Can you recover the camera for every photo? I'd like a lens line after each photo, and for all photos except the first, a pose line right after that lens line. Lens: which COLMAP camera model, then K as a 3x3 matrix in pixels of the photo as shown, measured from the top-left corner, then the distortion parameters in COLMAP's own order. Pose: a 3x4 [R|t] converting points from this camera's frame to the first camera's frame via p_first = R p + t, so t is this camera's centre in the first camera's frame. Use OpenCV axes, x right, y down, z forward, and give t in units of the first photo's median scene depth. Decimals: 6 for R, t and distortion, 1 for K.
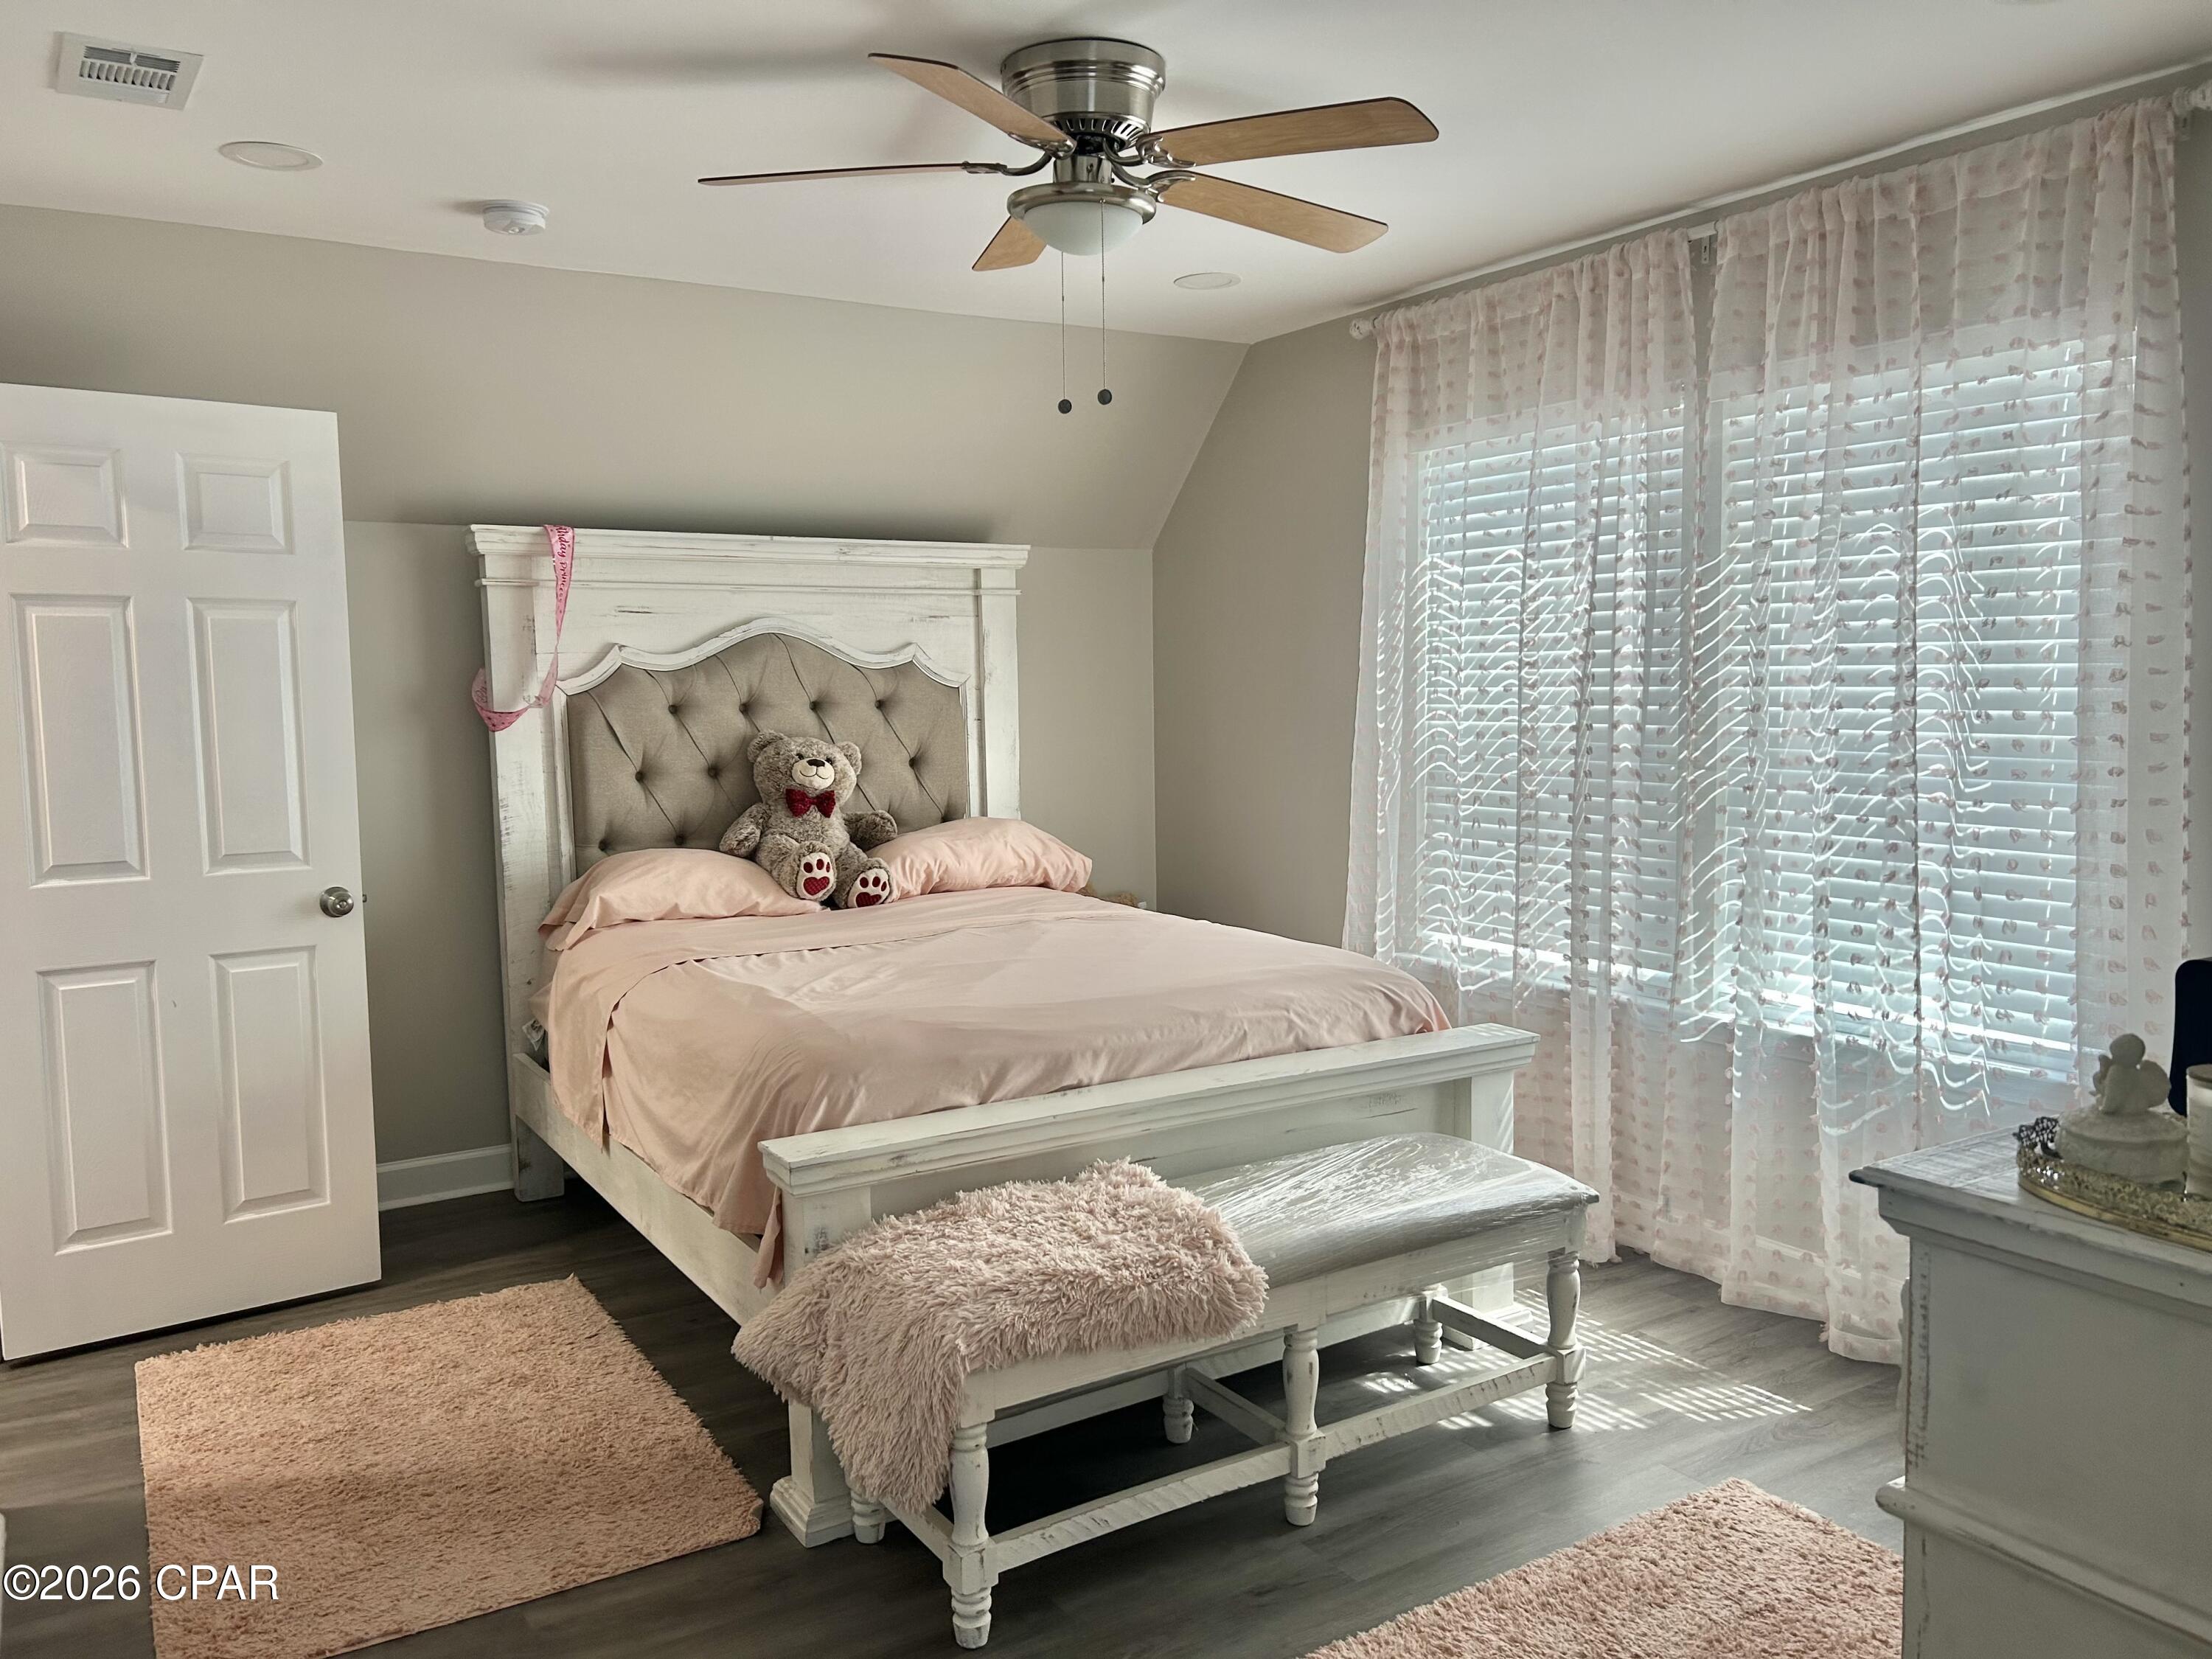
lens RADIAL K [[1645.8, 0, 1104.7], [0, 1645.8, 840.6], [0, 0, 1]] dist [0.093890, -0.140558]
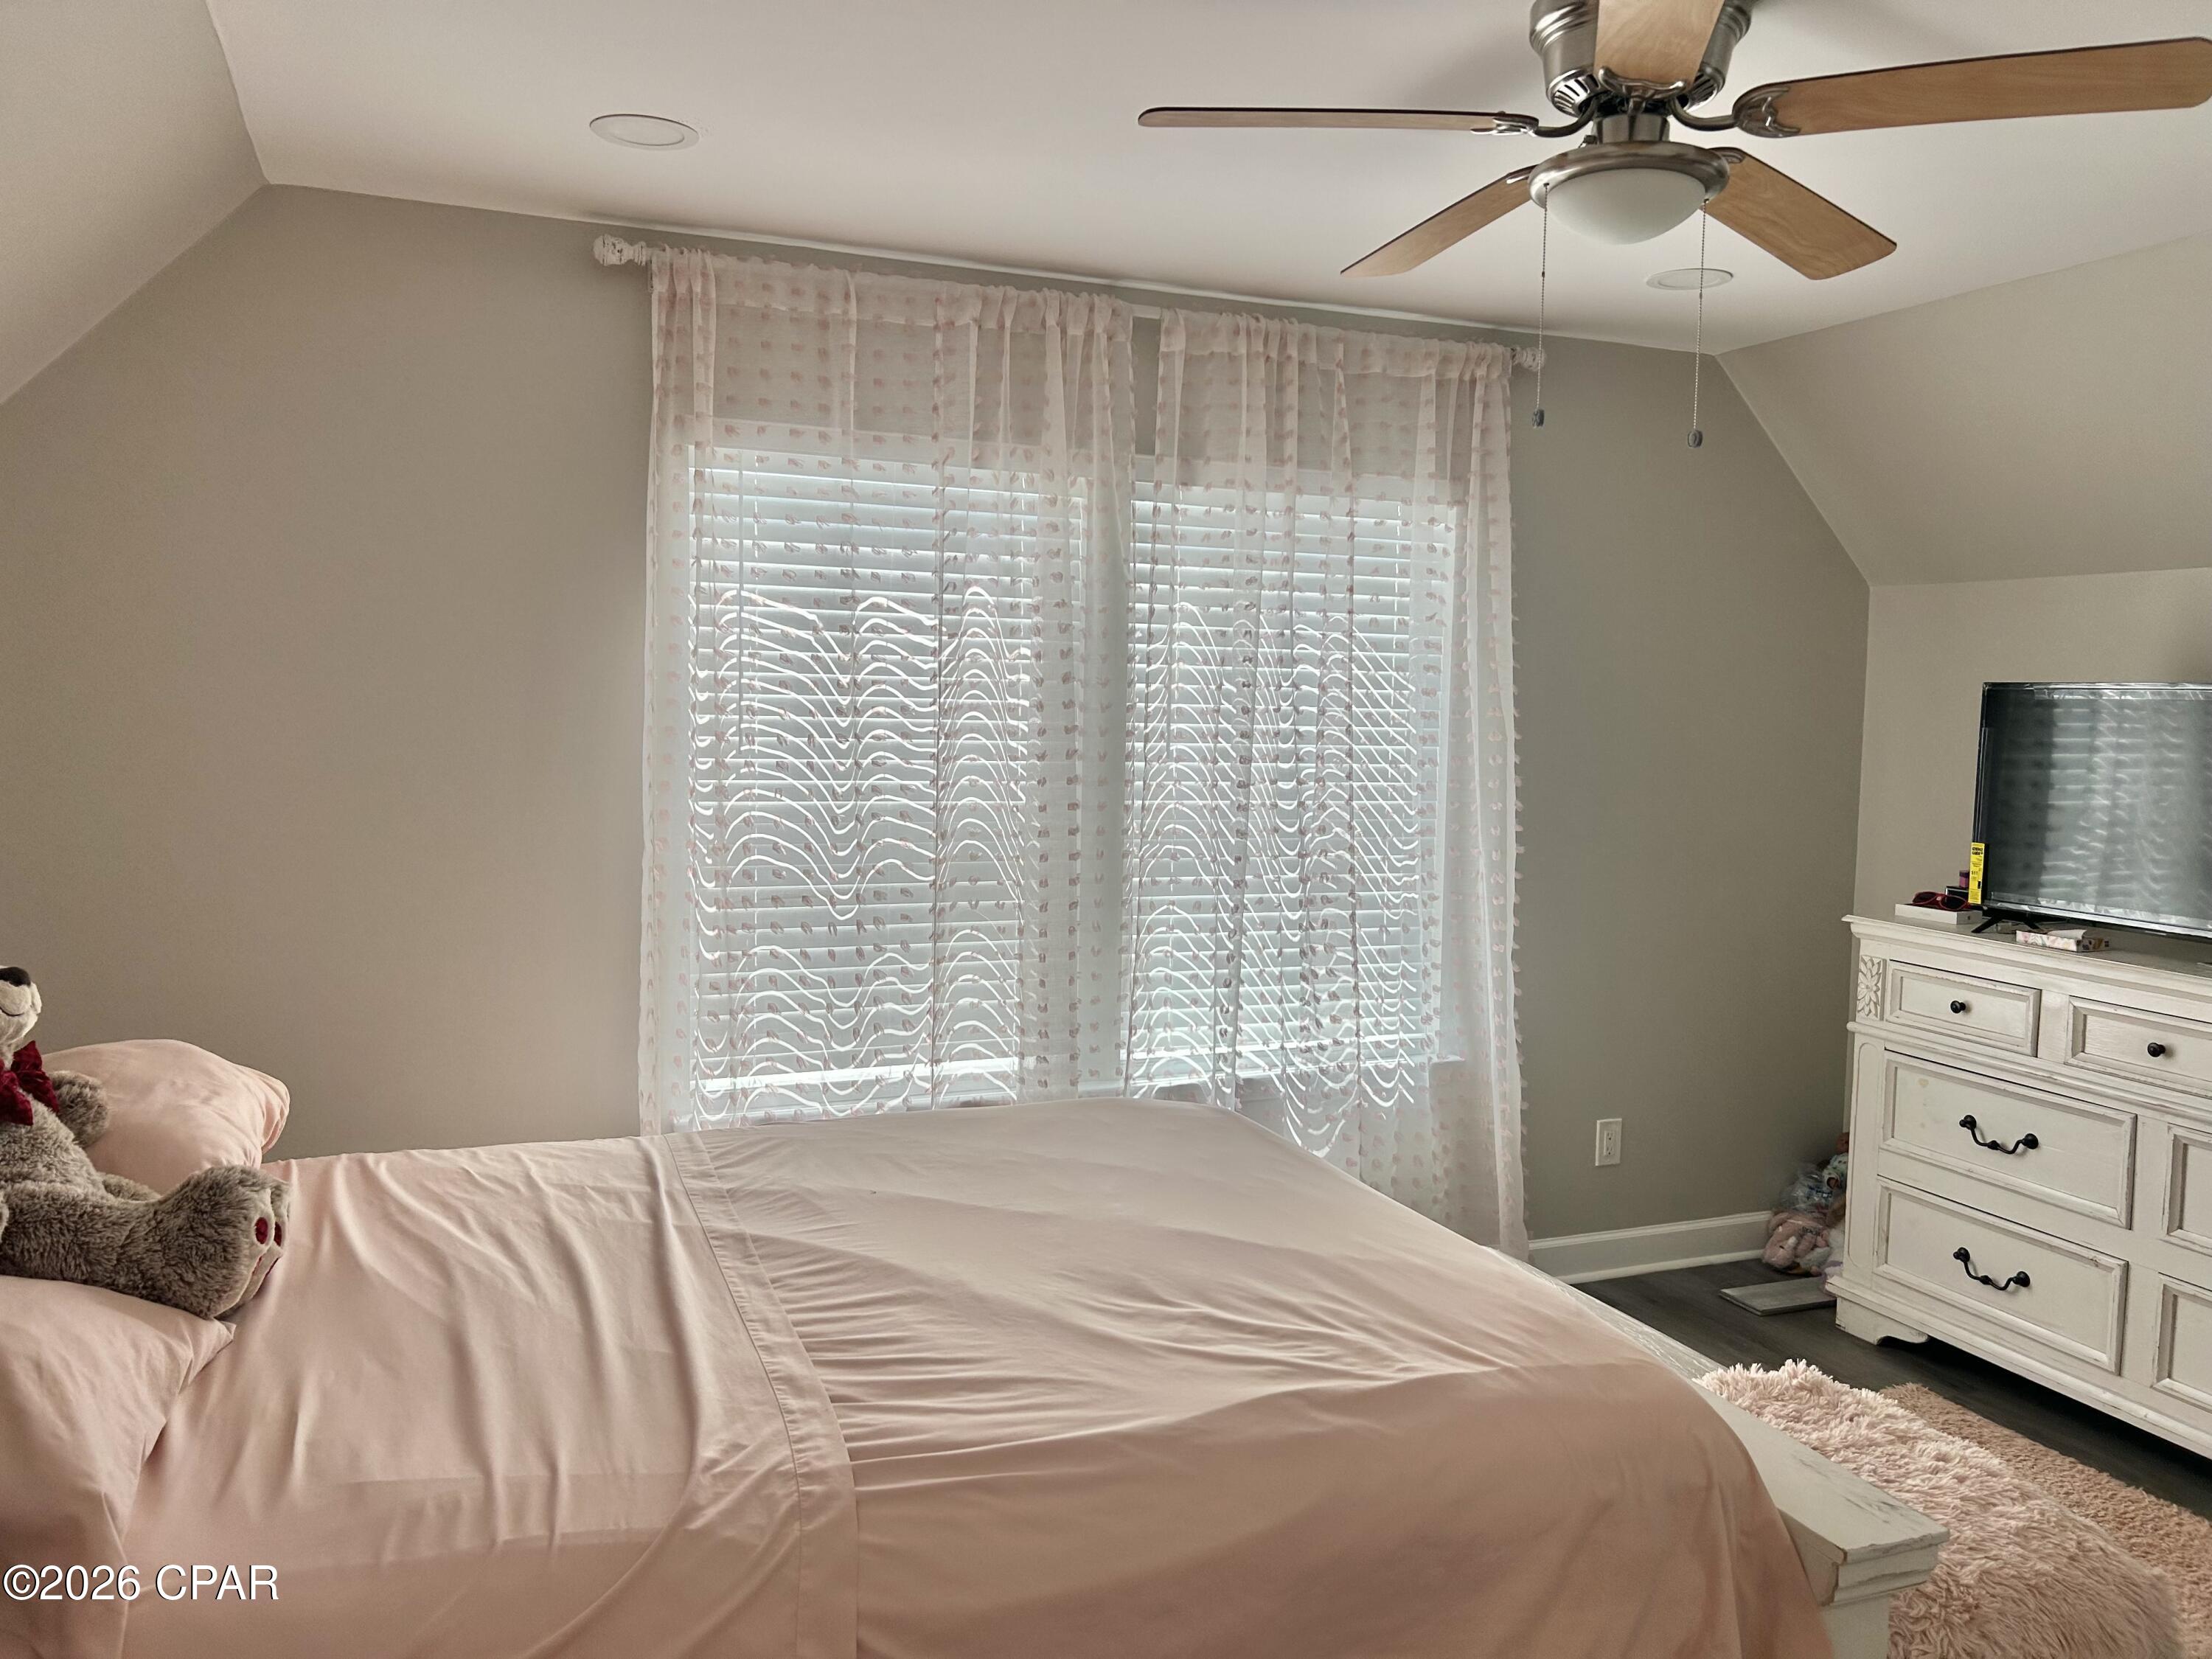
lens RADIAL K [[1645.8, 0, 1104.7], [0, 1645.8, 840.6], [0, 0, 1]] dist [0.093890, -0.140558]
pose [[0.187578, -0.057135, 0.980587, -0.560367], [0.077583, 0.996050, 0.043195, -0.080213], [-0.979181, 0.067974, 0.191270, 0.741263]]
